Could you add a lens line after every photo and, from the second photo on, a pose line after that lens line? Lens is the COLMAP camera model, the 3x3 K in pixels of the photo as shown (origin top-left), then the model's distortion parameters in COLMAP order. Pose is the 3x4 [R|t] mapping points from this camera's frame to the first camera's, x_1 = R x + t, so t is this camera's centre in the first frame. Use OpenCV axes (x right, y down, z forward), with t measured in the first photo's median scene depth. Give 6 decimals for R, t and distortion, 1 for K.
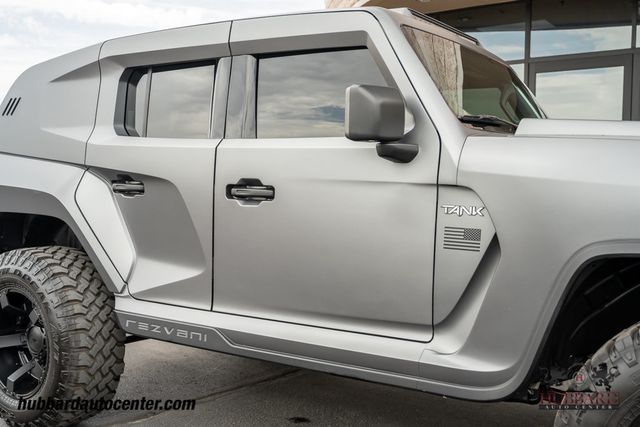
lens RADIAL K [[691.7, 0, 321.7], [0, 691.7, 214.6], [0, 0, 1]] dist [-0.007417, 0.000000]
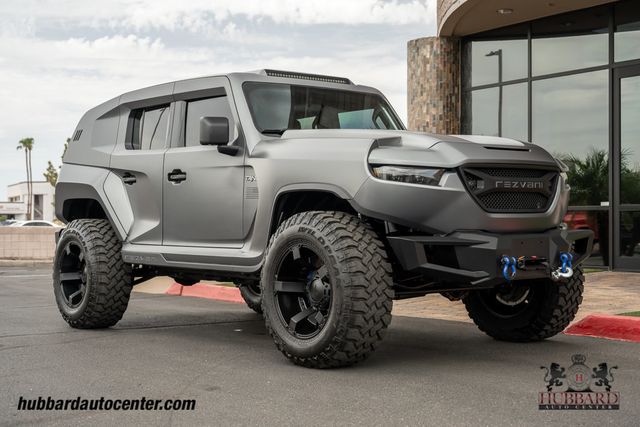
lens RADIAL K [[916.9, 0, 318.2], [0, 916.9, 218.3], [0, 0, 1]] dist [-0.029680, 0.000000]
pose [[0.958761, -0.016780, -0.283718, 0.805156], [0.002162, 0.998657, -0.051759, 0.174223], [0.284206, 0.049011, 0.957510, -1.025883]]
